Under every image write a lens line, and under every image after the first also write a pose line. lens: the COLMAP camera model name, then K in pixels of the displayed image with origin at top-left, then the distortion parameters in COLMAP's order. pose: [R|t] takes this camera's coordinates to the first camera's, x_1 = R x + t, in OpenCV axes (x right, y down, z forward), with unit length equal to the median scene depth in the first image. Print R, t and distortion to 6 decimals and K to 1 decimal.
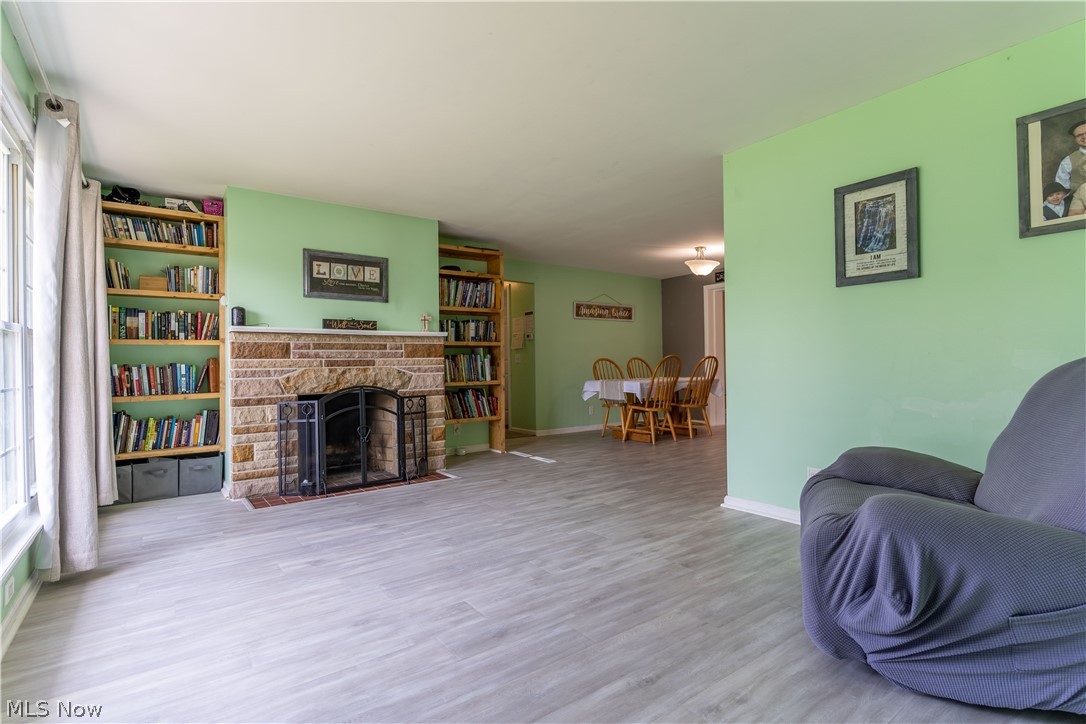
lens RADIAL K [[519.4, 0, 549.8], [0, 519.4, 361.1], [0, 0, 1]] dist [-0.000535, 0.000442]
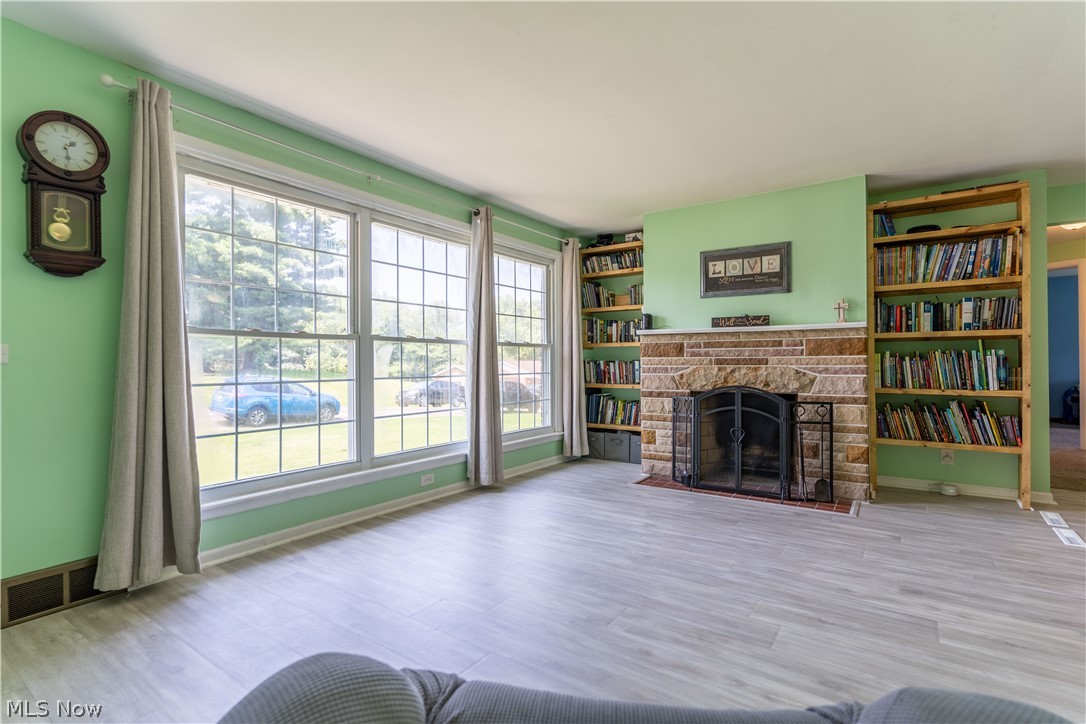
lens RADIAL K [[519.4, 0, 549.8], [0, 519.4, 361.1], [0, 0, 1]] dist [-0.000535, 0.000442]
pose [[0.317686, 0.012103, -0.948119, 0.439509], [0.002733, 0.999903, 0.013679, -0.011832], [0.948192, -0.006937, 0.317622, 0.386768]]
